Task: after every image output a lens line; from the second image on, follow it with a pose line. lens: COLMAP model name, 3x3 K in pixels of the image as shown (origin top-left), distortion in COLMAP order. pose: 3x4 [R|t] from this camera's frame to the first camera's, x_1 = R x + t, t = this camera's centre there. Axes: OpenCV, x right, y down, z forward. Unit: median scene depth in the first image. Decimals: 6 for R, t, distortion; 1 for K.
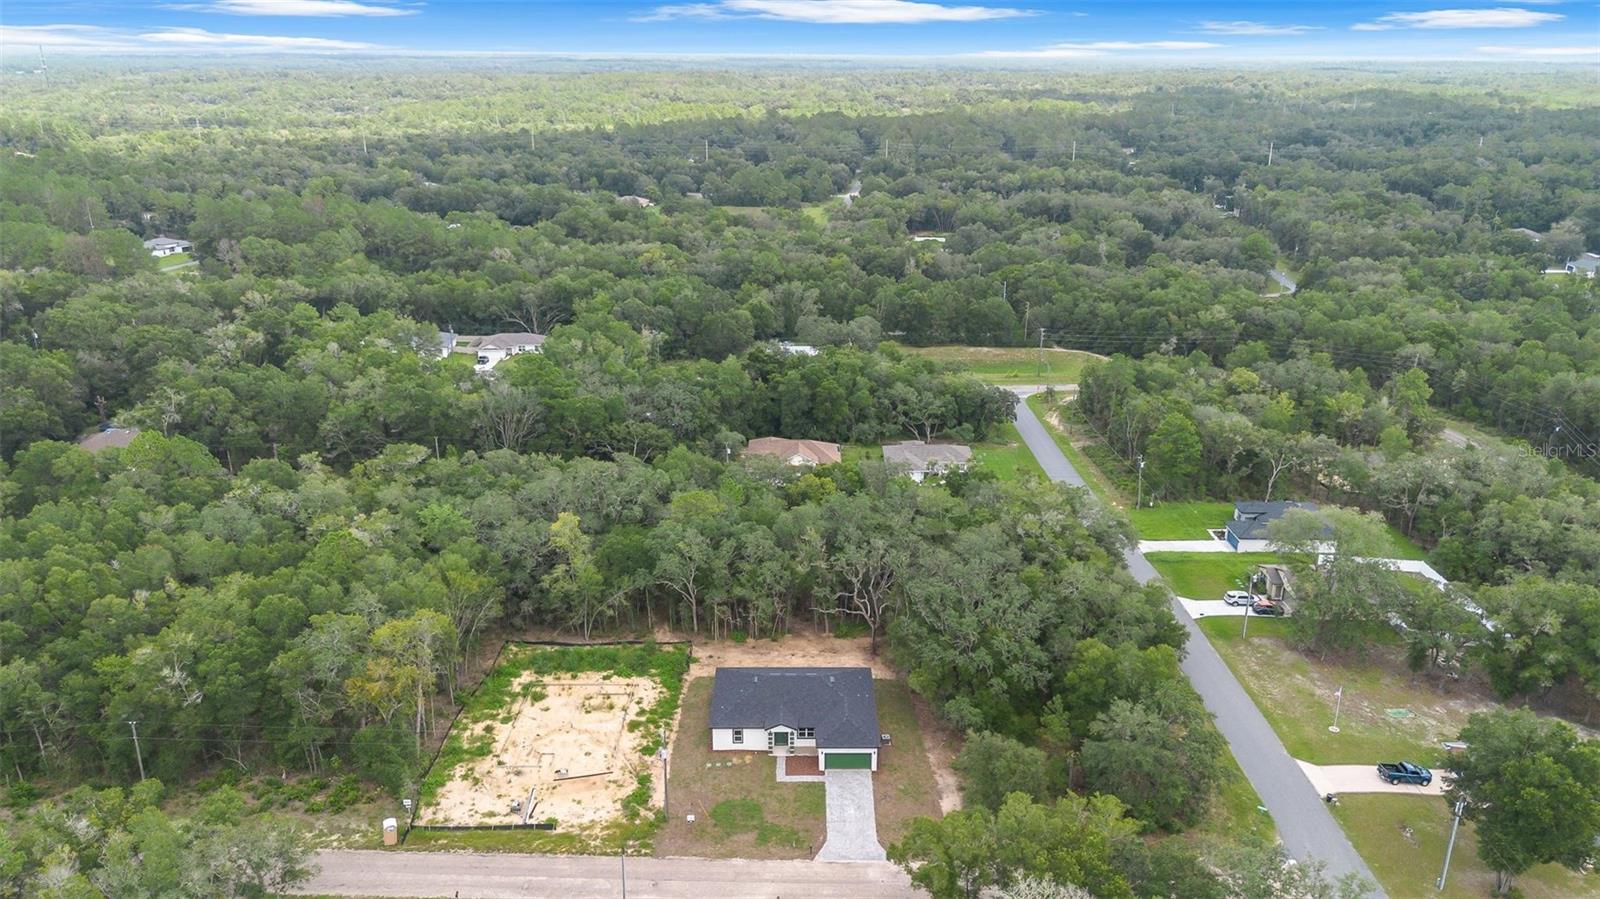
lens RADIAL K [[1165.5, 0, 810.2], [0, 1165.5, 416.9], [0, 0, 1]] dist [0.148361, -0.207677]
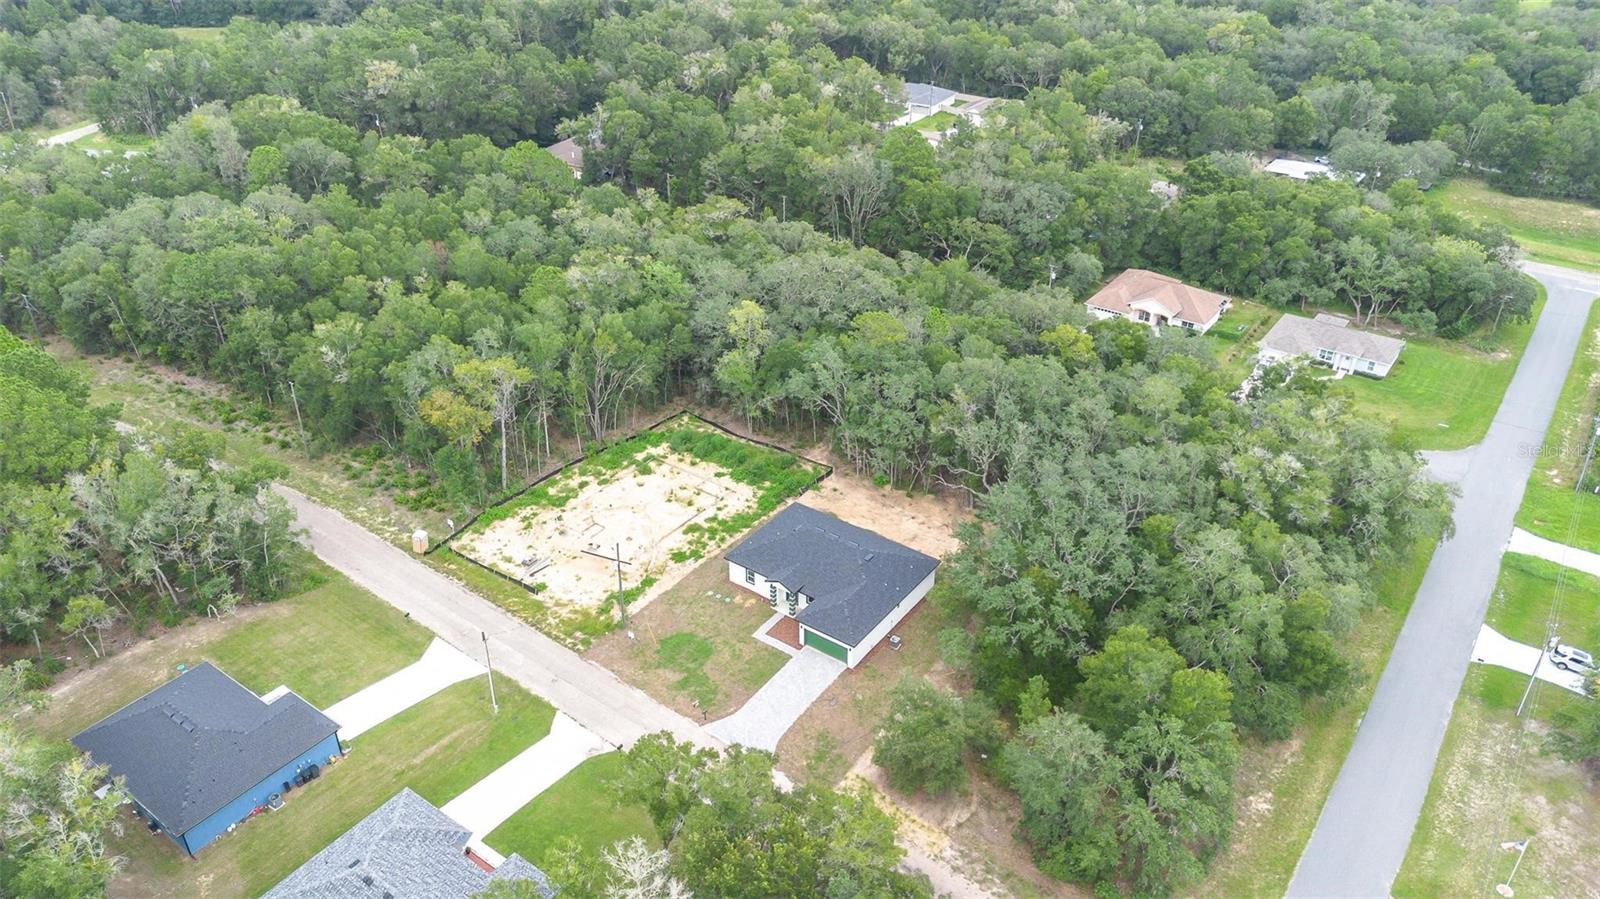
lens RADIAL K [[1165.5, 0, 810.2], [0, 1165.5, 416.9], [0, 0, 1]] dist [0.148361, -0.207677]
pose [[0.807683, 0.289361, -0.513730, 0.395436], [-0.180388, 0.950785, 0.251929, -0.088300], [0.561345, -0.110807, 0.820130, 0.261579]]
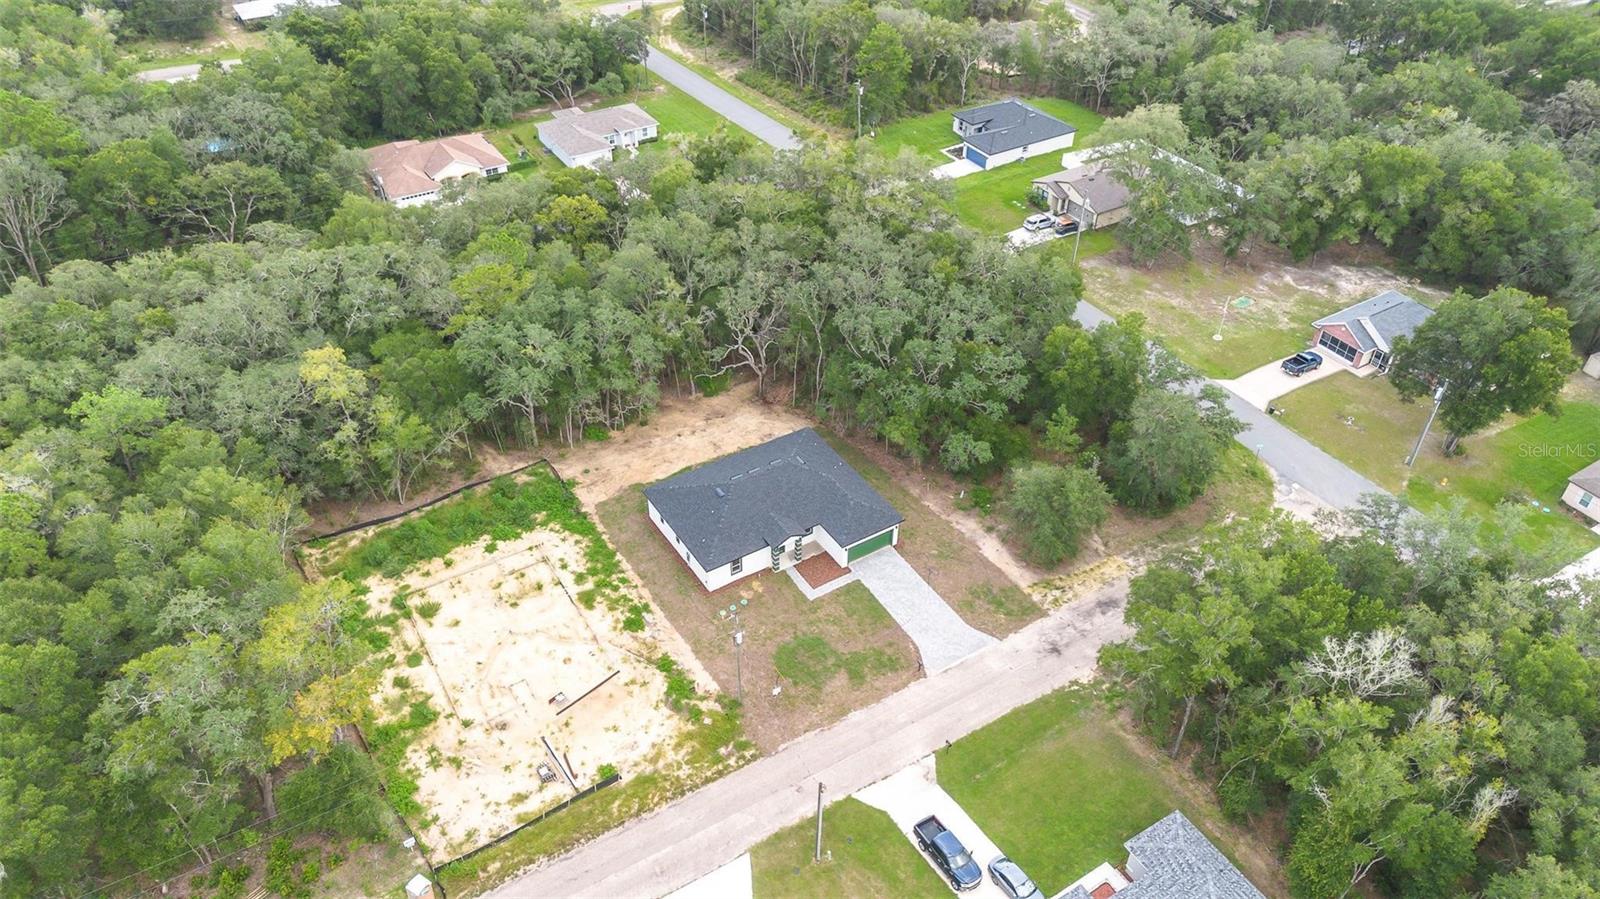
lens RADIAL K [[1165.5, 0, 810.2], [0, 1165.5, 416.9], [0, 0, 1]] dist [0.148361, -0.207677]
pose [[0.849221, -0.314125, 0.424440, -0.306421], [0.153928, 0.916164, 0.370067, -0.102882], [-0.505103, -0.248935, 0.826379, 0.322964]]
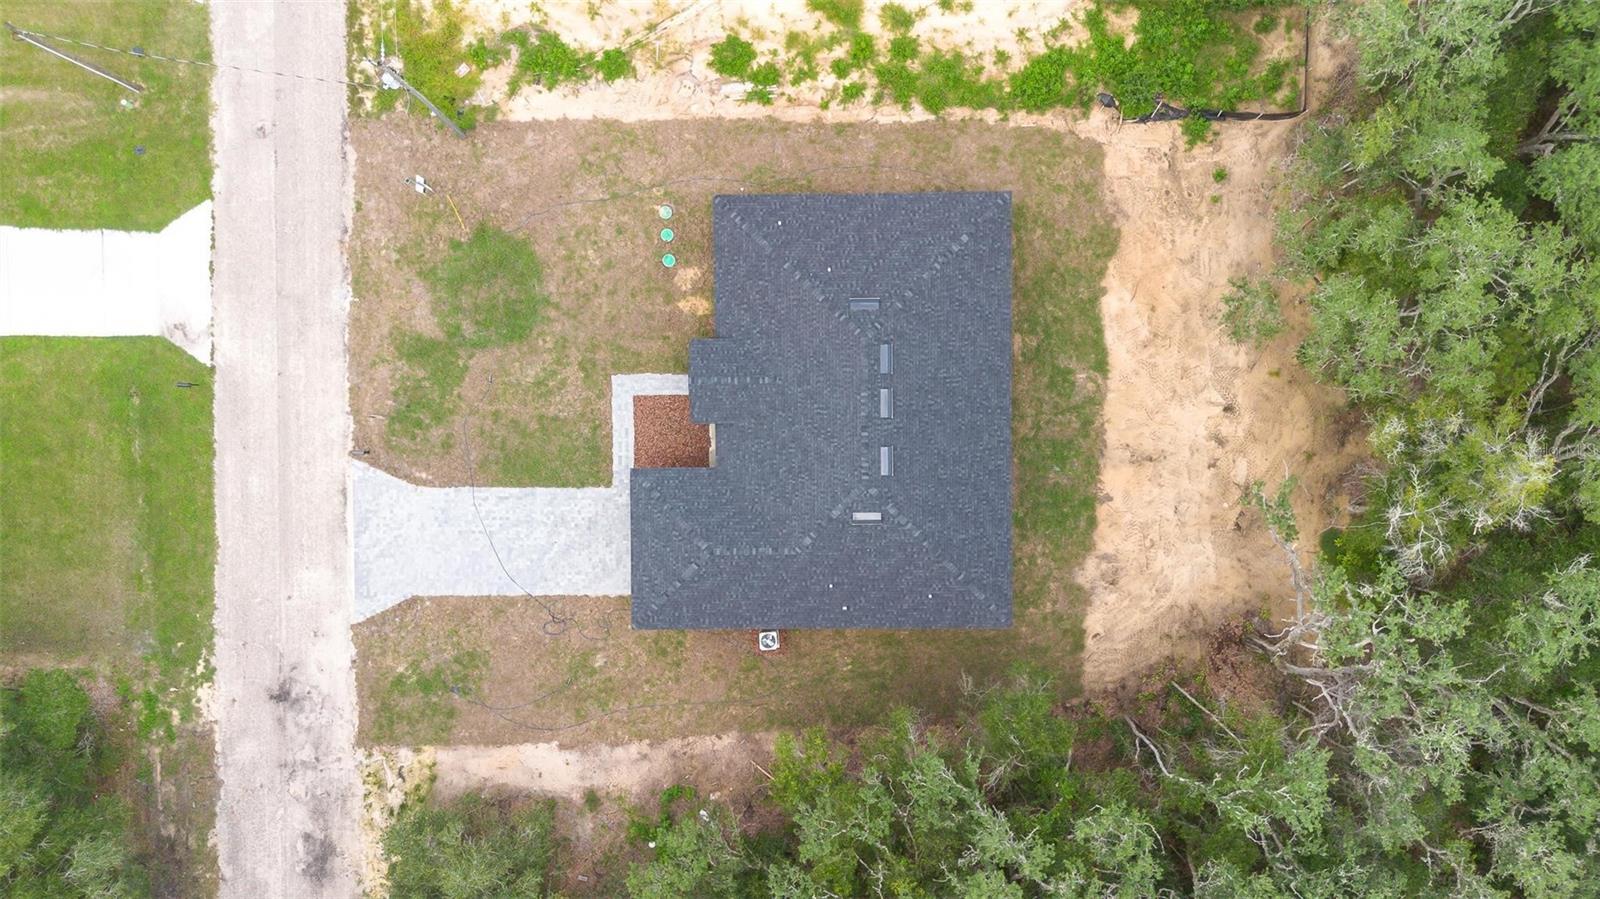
lens RADIAL K [[1160.1, 0, 800.0], [0, 1160.1, 449.5], [0, 0, 1]] dist [0.041402, -0.000449]
pose [[-0.008511, 0.999913, 0.010077, -0.005687], [-0.287308, -0.012098, 0.957762, -0.106518], [0.957800, 0.005257, 0.287386, 0.860471]]
